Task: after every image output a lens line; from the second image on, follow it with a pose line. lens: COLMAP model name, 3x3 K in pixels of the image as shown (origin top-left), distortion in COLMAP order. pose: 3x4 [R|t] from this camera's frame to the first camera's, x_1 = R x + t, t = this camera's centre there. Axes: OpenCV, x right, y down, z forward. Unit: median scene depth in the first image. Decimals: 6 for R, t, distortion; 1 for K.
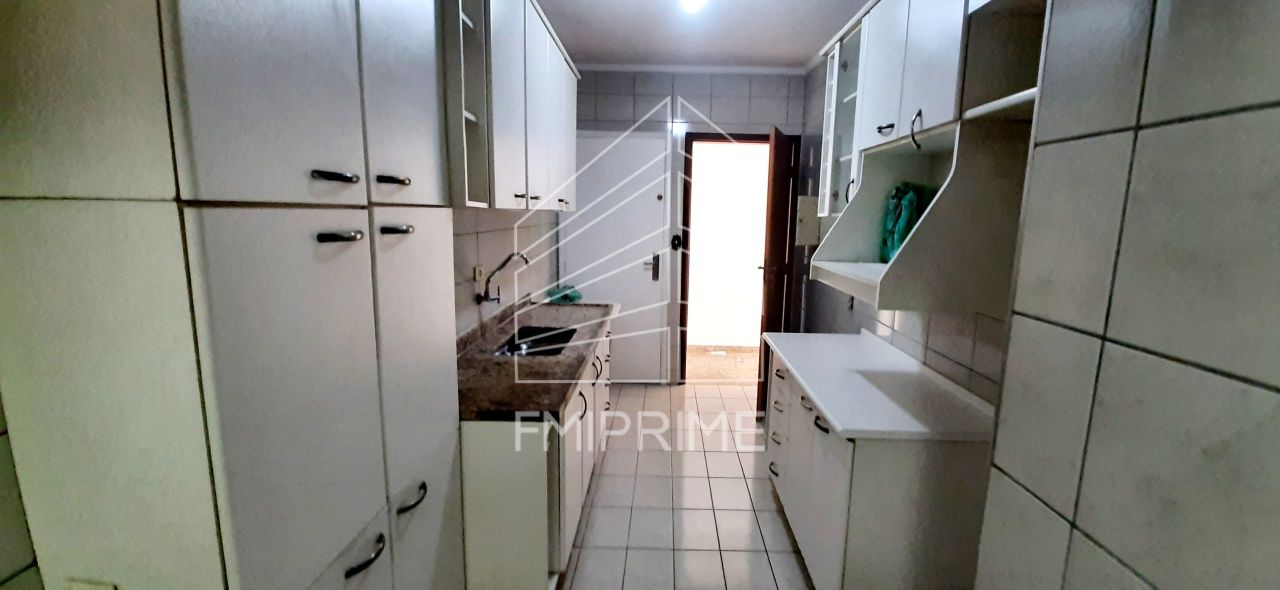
lens RADIAL K [[500.4, 0, 671.6], [0, 500.4, 284.3], [0, 0, 1]] dist [-0.002136, -0.000149]
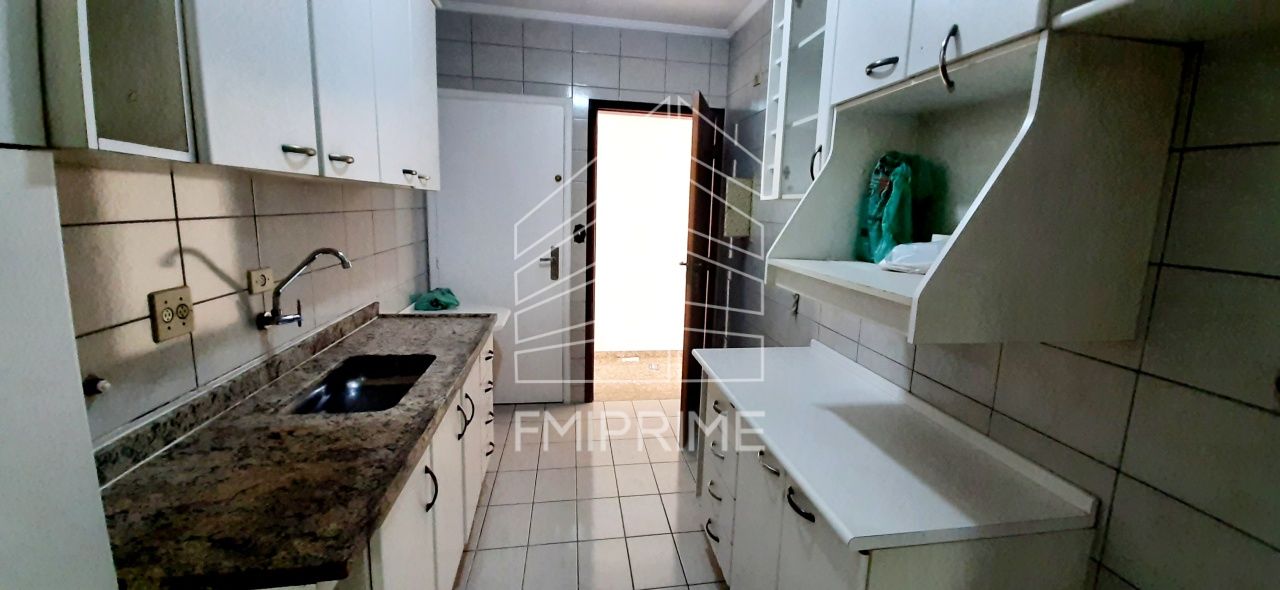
lens RADIAL K [[500.4, 0, 671.6], [0, 500.4, 284.3], [0, 0, 1]] dist [-0.002136, -0.000149]
pose [[0.982592, -0.016373, 0.185053, 0.008133], [0.013393, 0.999760, 0.017345, -0.020641], [-0.185293, -0.014565, 0.982575, 0.269803]]
